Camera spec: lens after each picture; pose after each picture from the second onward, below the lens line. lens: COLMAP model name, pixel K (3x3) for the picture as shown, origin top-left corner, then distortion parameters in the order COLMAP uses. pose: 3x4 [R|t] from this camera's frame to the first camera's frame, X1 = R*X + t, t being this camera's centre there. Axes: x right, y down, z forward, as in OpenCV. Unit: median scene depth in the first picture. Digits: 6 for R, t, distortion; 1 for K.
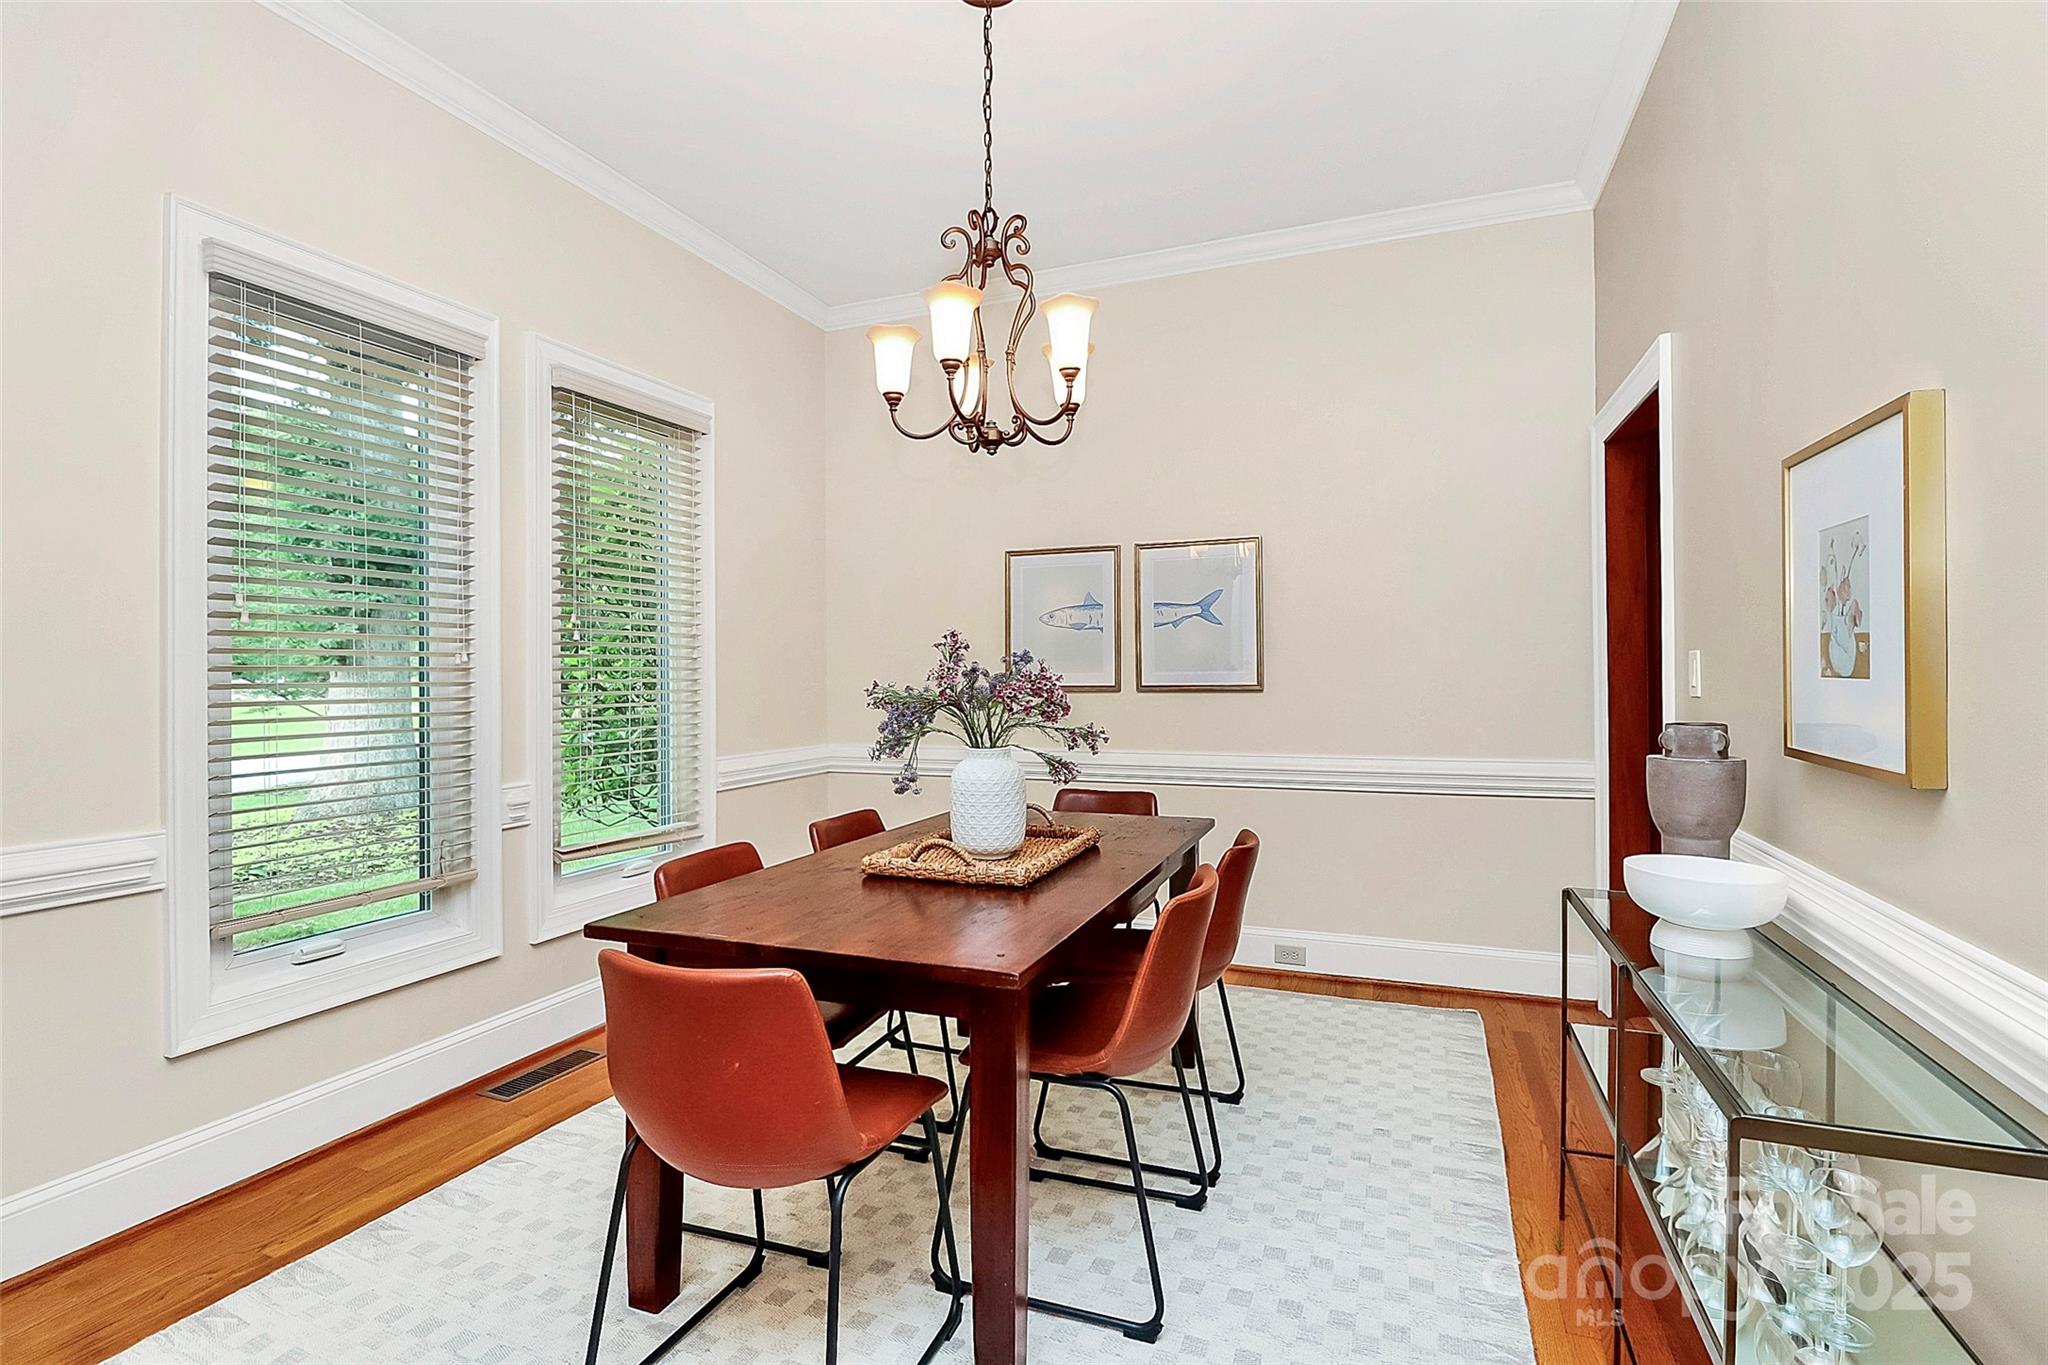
lens RADIAL K [[953.9, 0, 1022.6], [0, 953.9, 672.0], [0, 0, 1]] dist [0.004138, -0.014207]
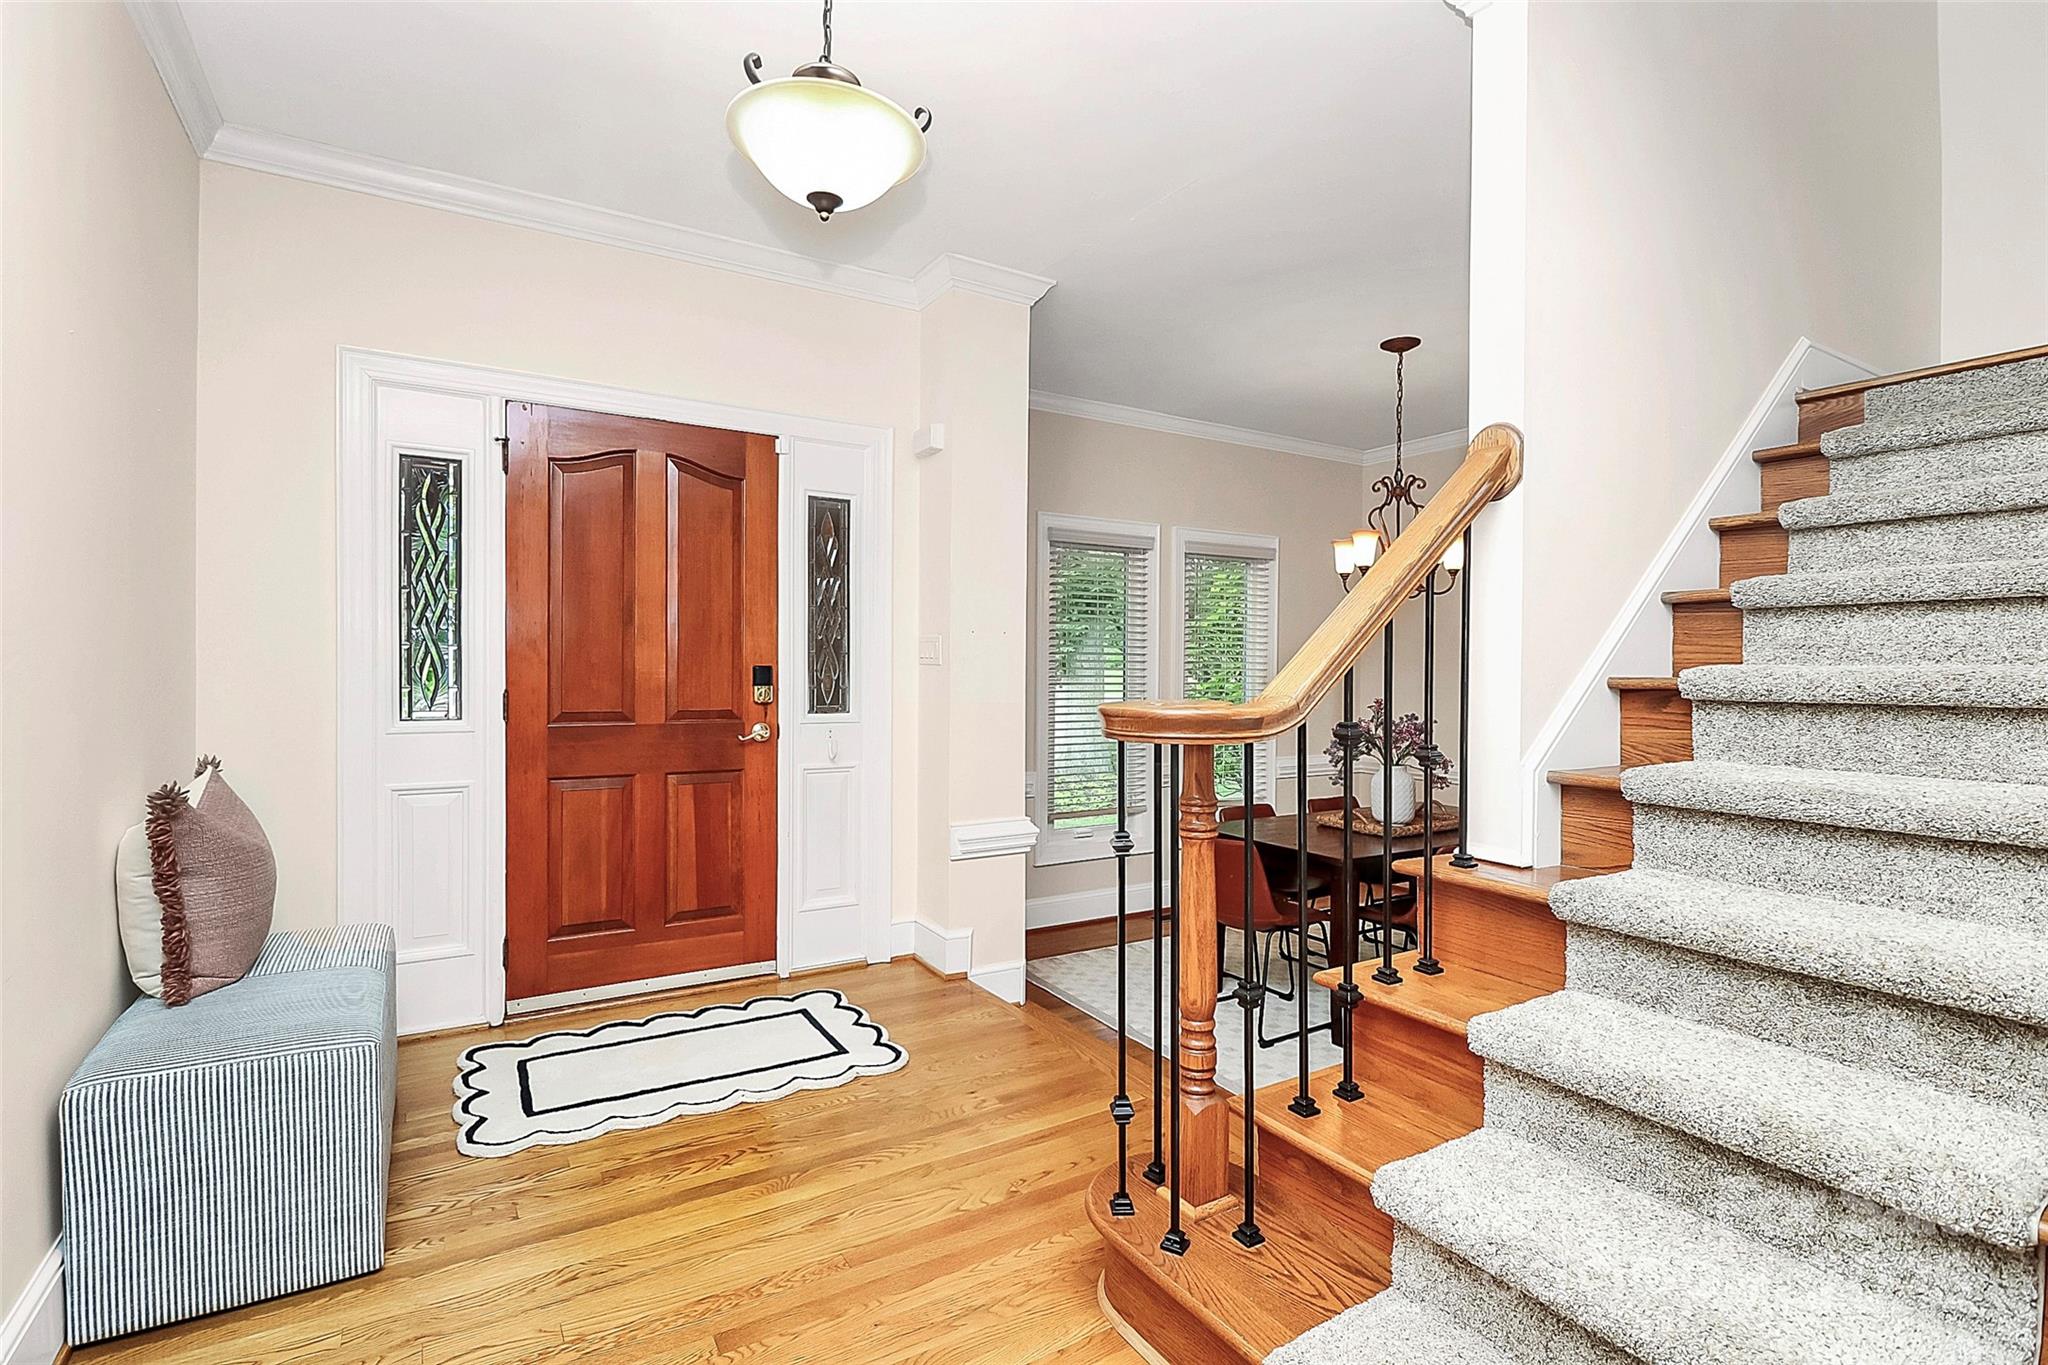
lens RADIAL K [[953.9, 0, 1022.6], [0, 953.9, 672.0], [0, 0, 1]] dist [0.004138, -0.014207]
pose [[0.796784, 0.015971, -0.604054, 0.589732], [-0.008796, 0.999851, 0.014833, -0.143431], [0.604201, -0.006506, 0.796806, -1.045224]]
